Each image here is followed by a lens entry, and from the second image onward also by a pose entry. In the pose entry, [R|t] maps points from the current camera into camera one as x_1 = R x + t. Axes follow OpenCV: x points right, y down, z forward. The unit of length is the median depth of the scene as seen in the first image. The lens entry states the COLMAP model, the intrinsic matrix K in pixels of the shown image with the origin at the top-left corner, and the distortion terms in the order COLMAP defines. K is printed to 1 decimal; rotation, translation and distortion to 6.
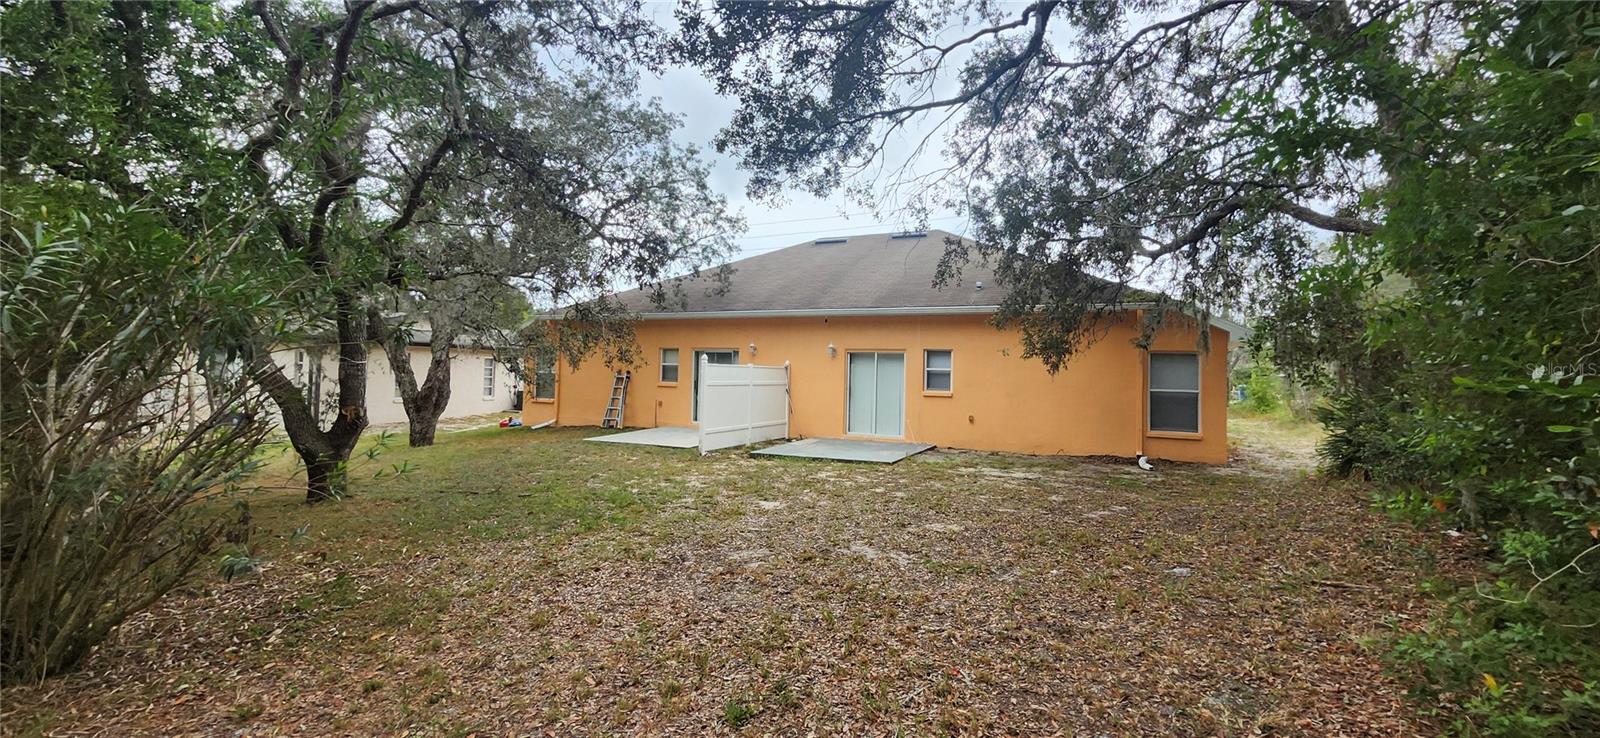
lens RADIAL K [[647.2, 0, 808.5], [0, 647.2, 369.2], [0, 0, 1]] dist [0.003836, -0.001608]
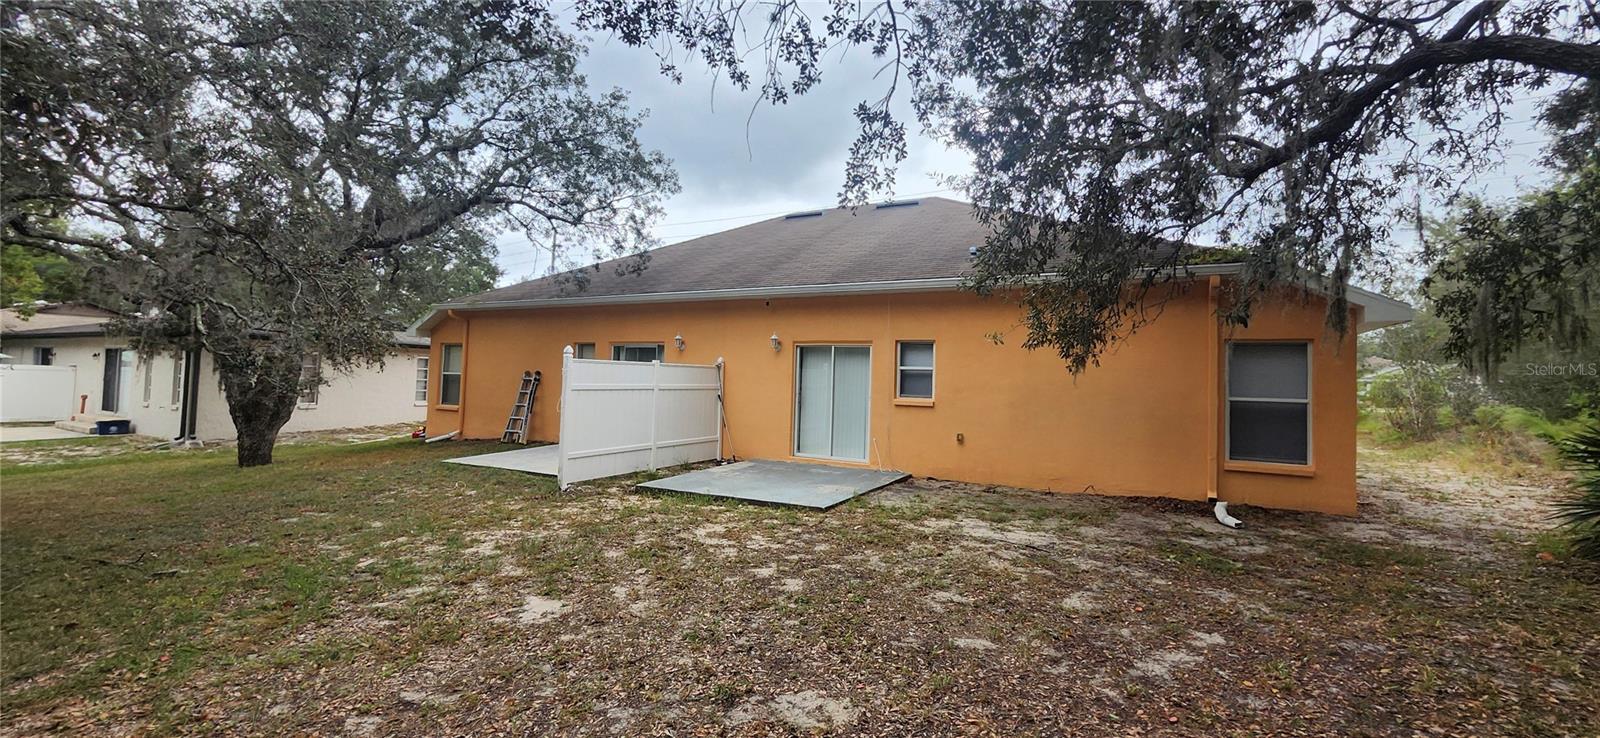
lens RADIAL K [[647.2, 0, 790.4], [0, 647.2, 372.8], [0, 0, 1]] dist [0.003836, -0.001608]
pose [[0.997979, 0.001068, -0.063535, 0.119545], [-0.001128, 0.999999, -0.000907, 0.006786], [0.063534, 0.000977, 0.997979, 0.301563]]
